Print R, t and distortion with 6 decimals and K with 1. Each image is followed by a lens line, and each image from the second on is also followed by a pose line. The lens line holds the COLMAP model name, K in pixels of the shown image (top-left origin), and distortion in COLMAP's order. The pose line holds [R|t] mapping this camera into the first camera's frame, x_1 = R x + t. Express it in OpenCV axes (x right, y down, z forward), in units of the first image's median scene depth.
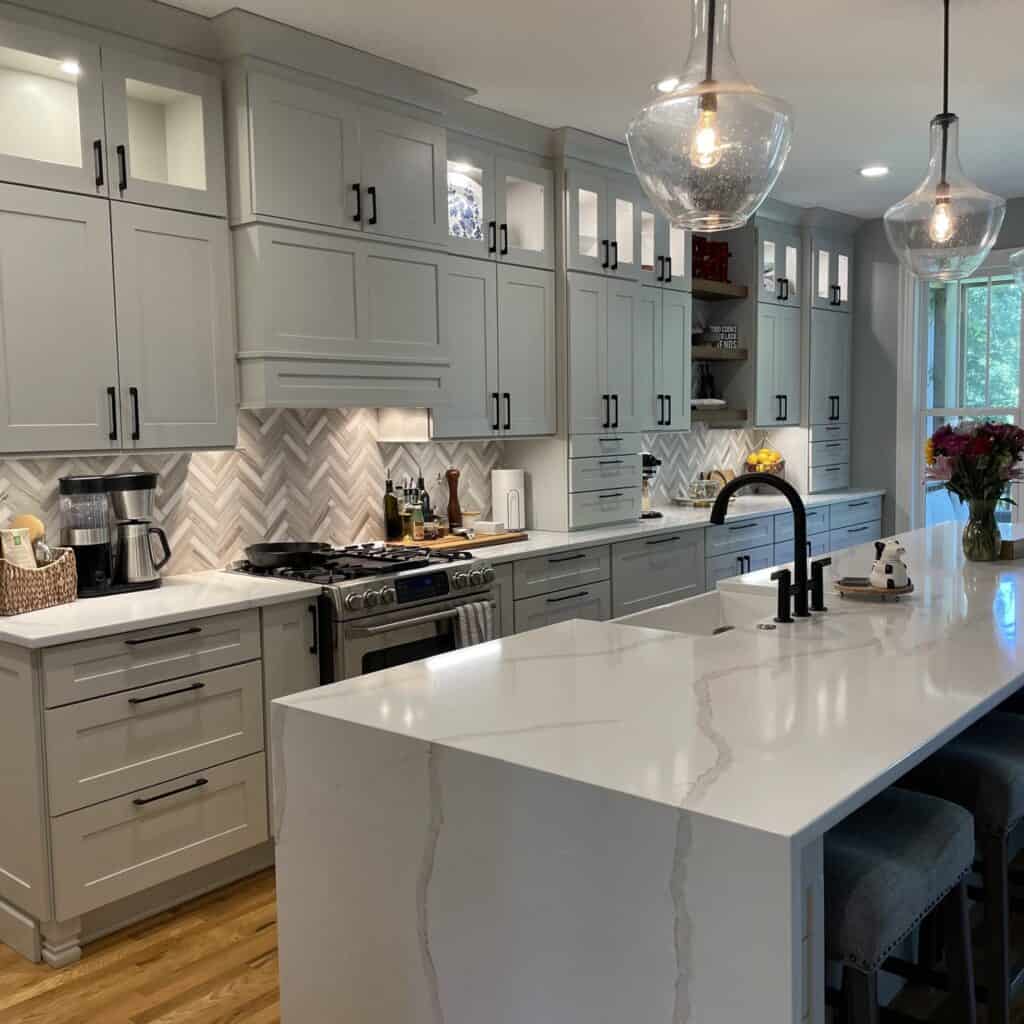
lens RADIAL K [[1019.1, 0, 512.0], [0, 1019.1, 512.0], [0, 0, 1]] dist [0.059340, -0.005718]
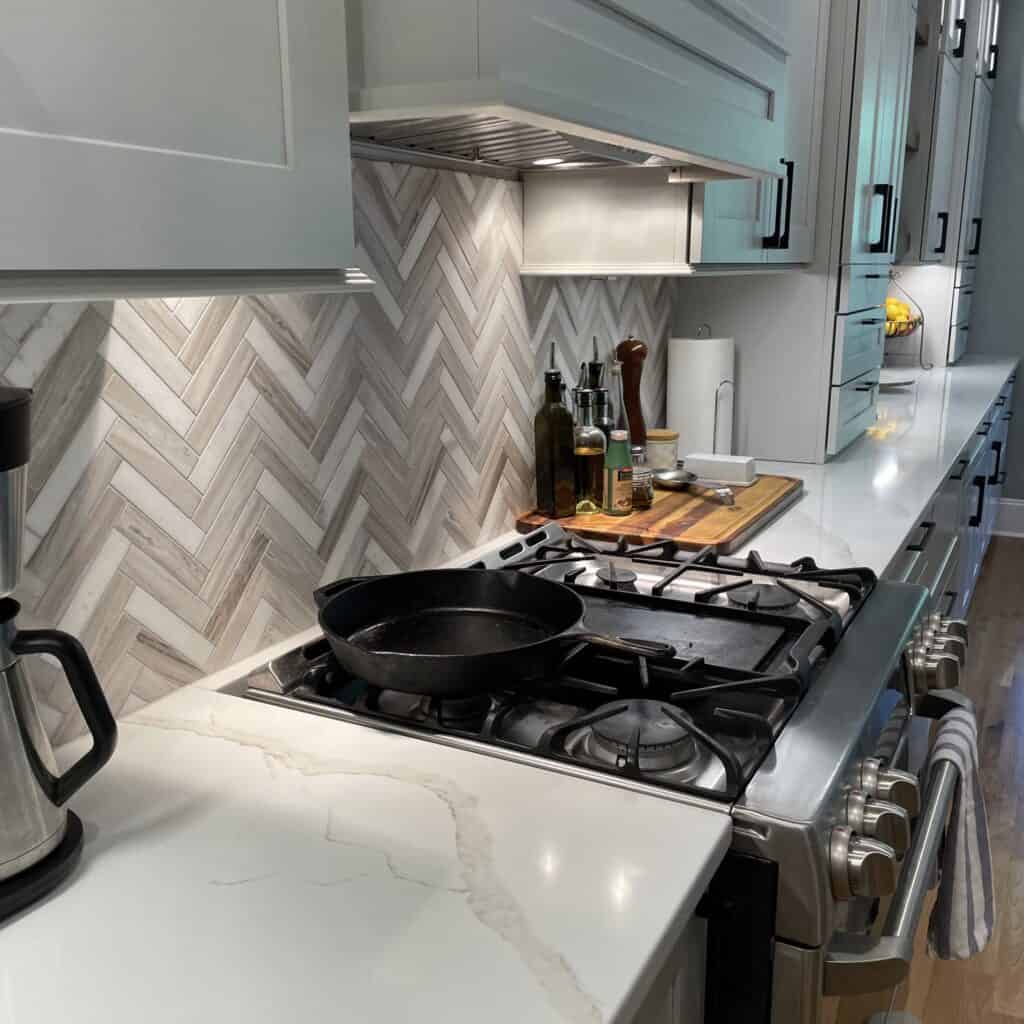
lens RADIAL K [[1030.8, 0, 511.4], [0, 1030.8, 530.0], [0, 0, 1]] dist [0.042729, -0.008850]
pose [[0.974846, -0.045793, 0.218125, -0.243289], [0.011430, 0.987650, 0.156261, -0.034848], [-0.222587, -0.149838, 0.963330, 0.622457]]
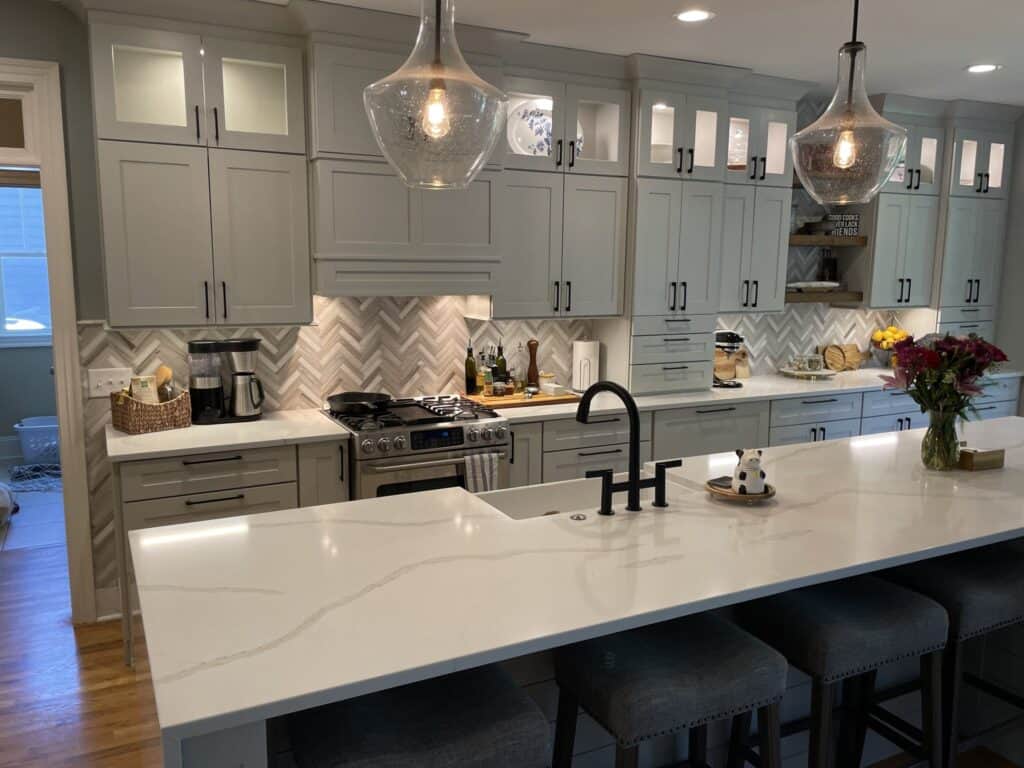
lens RADIAL K [[801.3, 0, 512.0], [0, 801.3, 384.0], [0, 0, 1]] dist [0.096108, -0.117000]
pose [[0.926589, 0.081101, -0.367227, 0.319972], [-0.059307, 0.995764, 0.070267, -0.062698], [0.371370, -0.043329, 0.927474, 0.082791]]
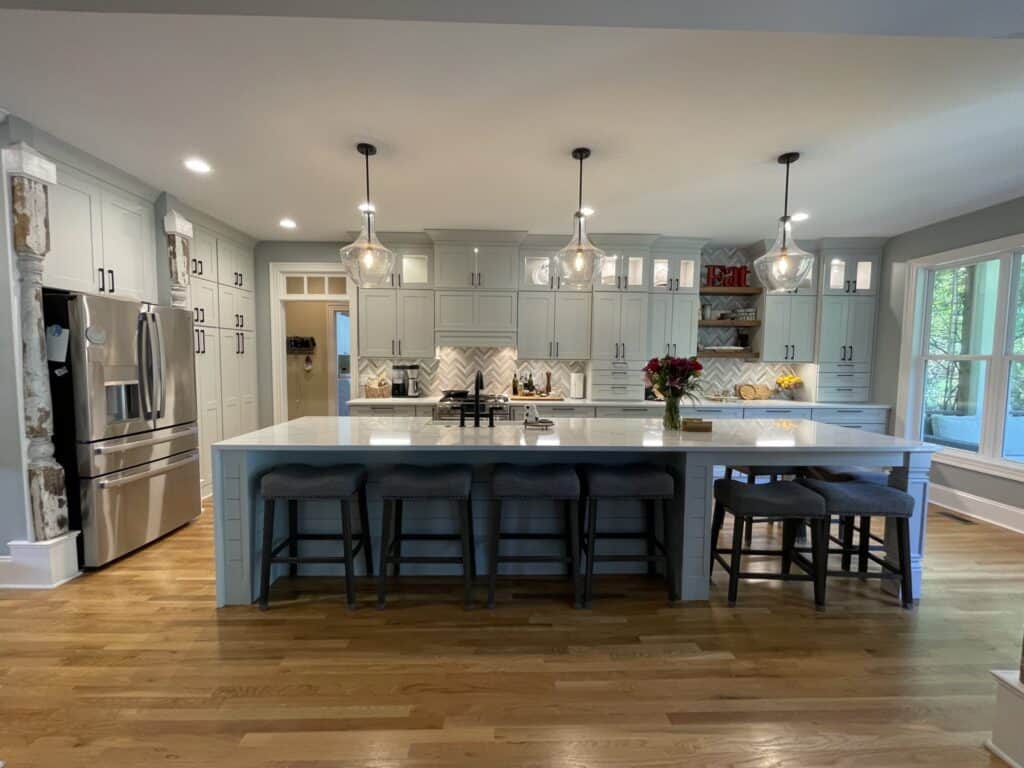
lens RADIAL K [[408.0, 0, 512.0], [0, 408.0, 384.0], [0, 0, 1]] dist [0.000249, -0.000020]
pose [[0.675467, 0.069508, -0.734107, 0.729637], [-0.090460, 0.995839, 0.011055, -0.015122], [0.731820, 0.058941, 0.678944, 0.250660]]
